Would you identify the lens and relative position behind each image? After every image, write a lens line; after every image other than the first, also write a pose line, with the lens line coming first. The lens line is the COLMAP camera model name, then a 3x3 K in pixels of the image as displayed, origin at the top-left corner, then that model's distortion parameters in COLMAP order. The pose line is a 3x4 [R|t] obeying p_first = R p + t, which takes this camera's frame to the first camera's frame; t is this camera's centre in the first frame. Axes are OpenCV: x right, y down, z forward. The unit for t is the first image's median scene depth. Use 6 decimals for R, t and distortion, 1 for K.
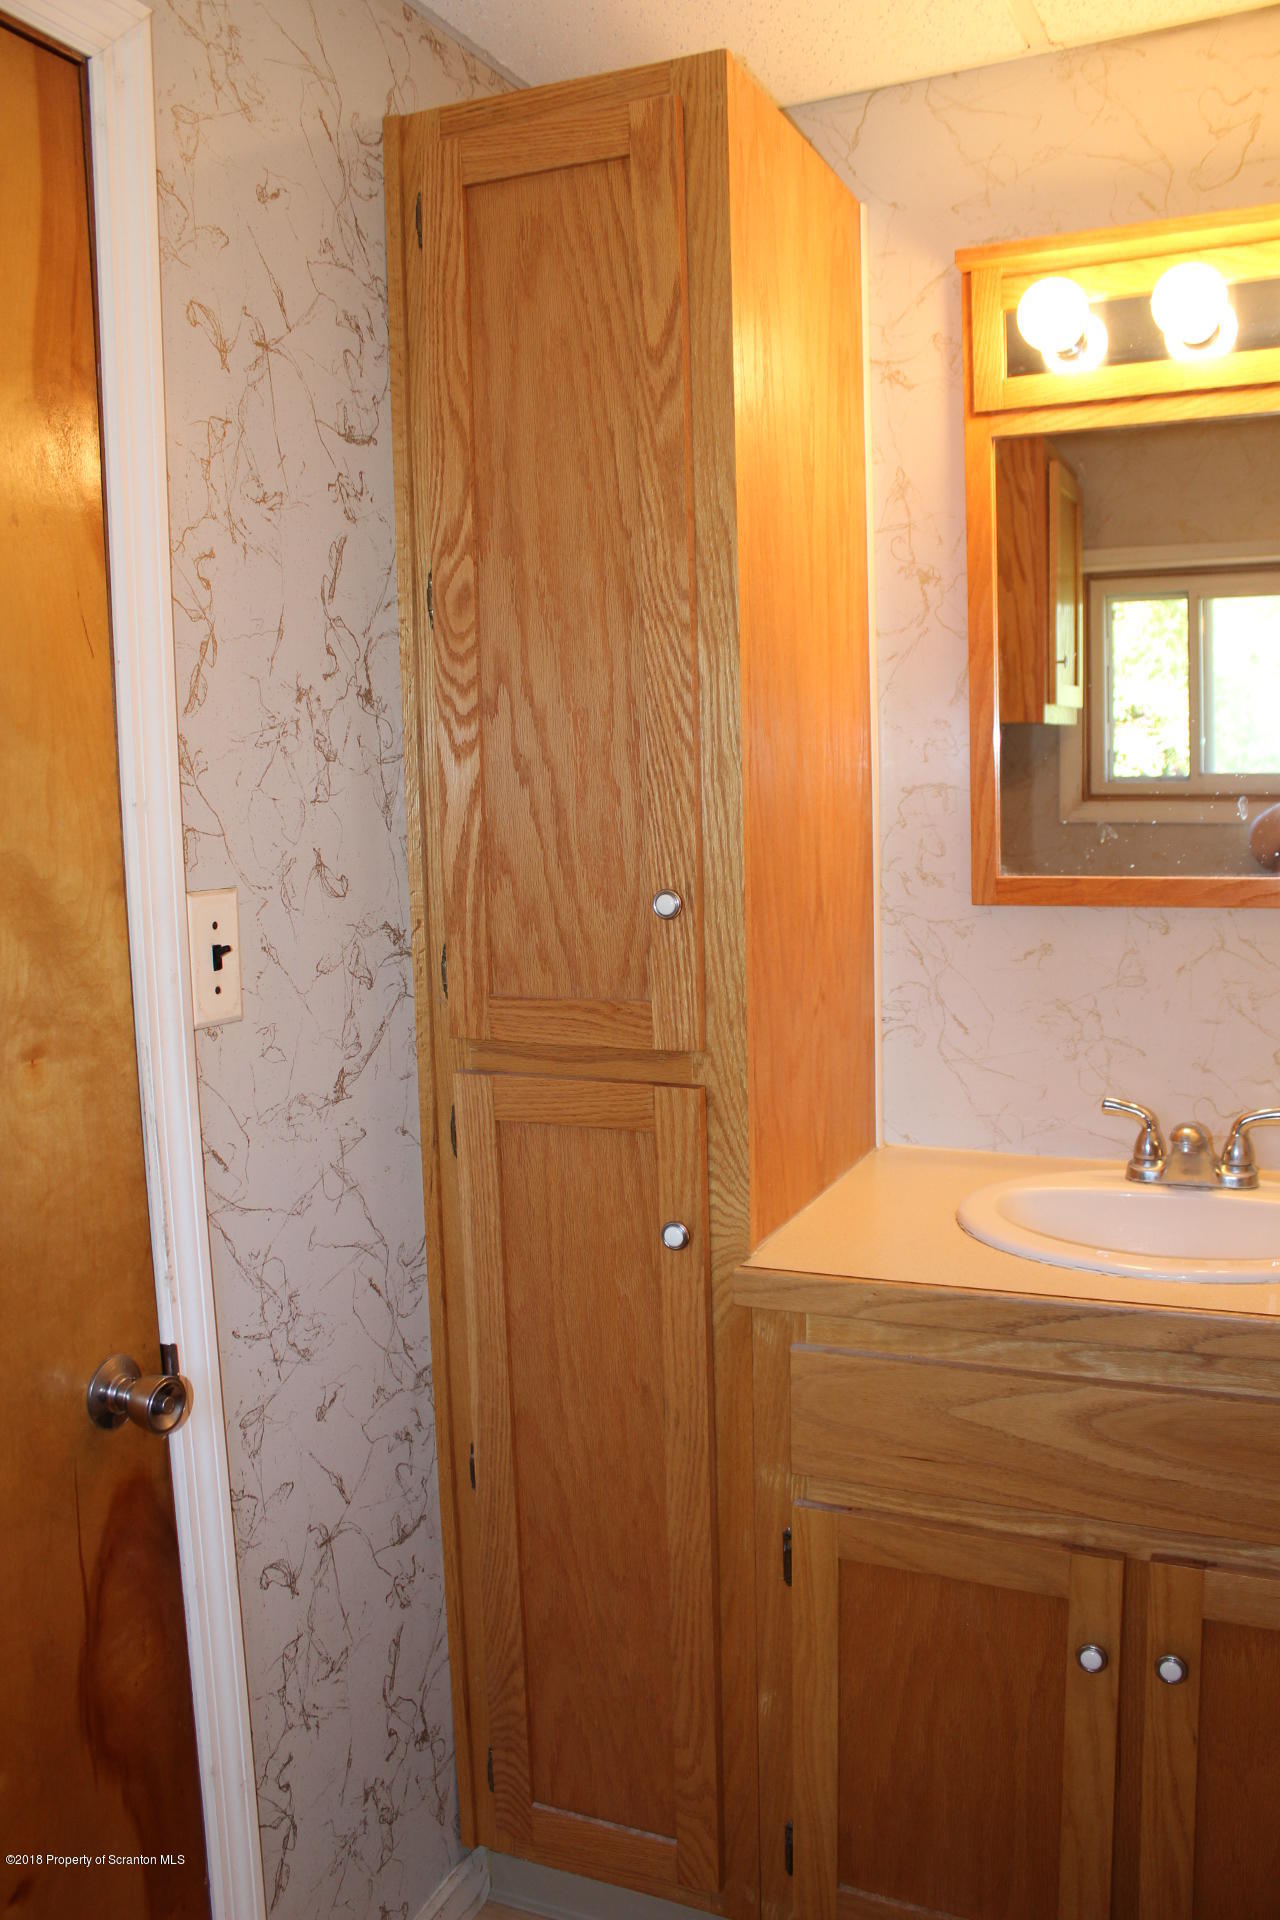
lens RADIAL K [[1611.3, 0, 640.0], [0, 1611.3, 960.0], [0, 0, 1]] dist [-0.166276, 0.152741]
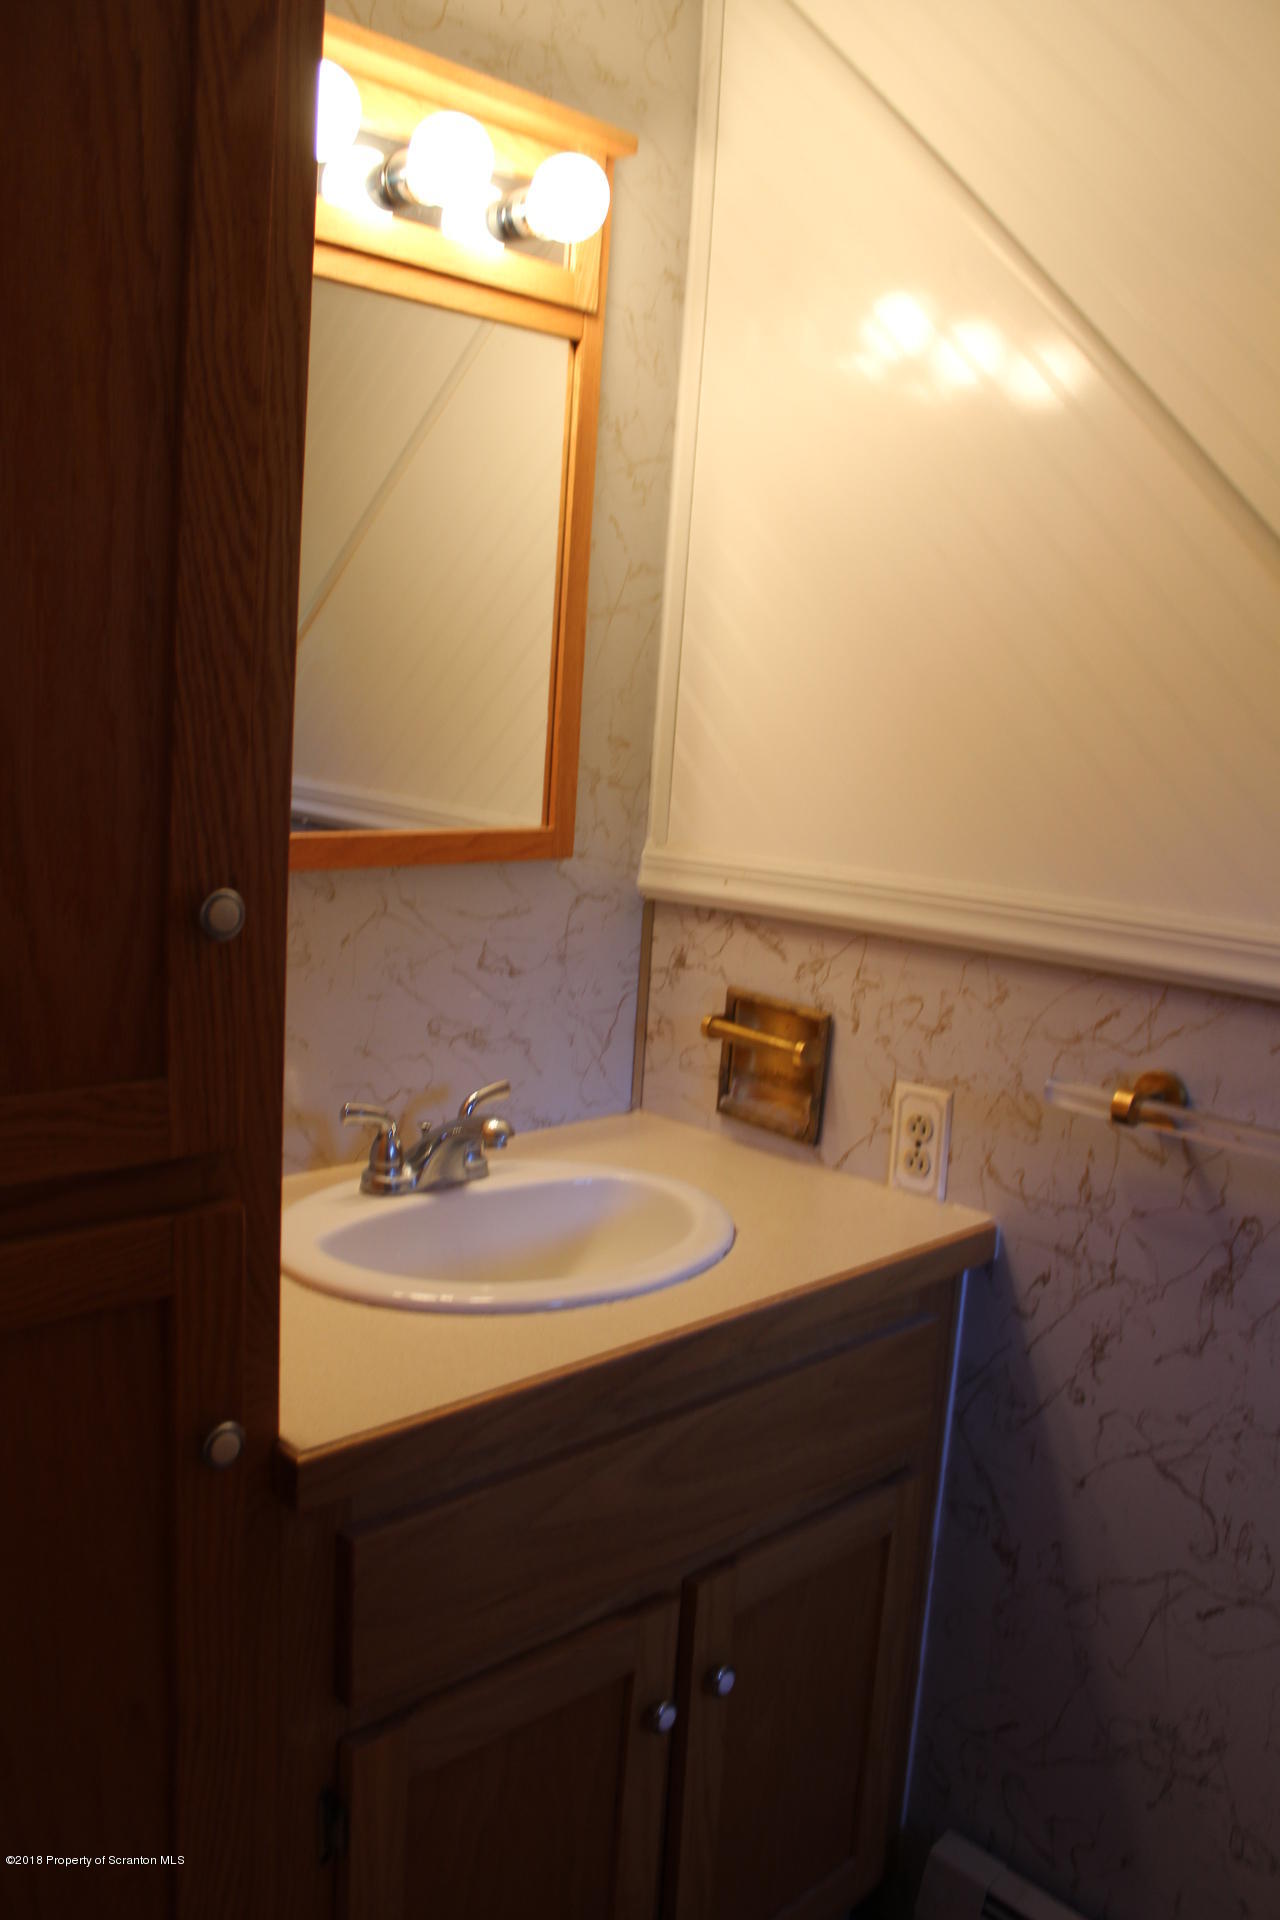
lens RADIAL K [[1611.3, 0, 640.0], [0, 1611.3, 960.0], [0, 0, 1]] dist [-0.166276, 0.152741]
pose [[0.348992, -0.099699, 0.931807, -0.484394], [0.045087, 0.994960, 0.089570, -0.064056], [-0.936040, 0.010754, 0.351728, 0.652804]]
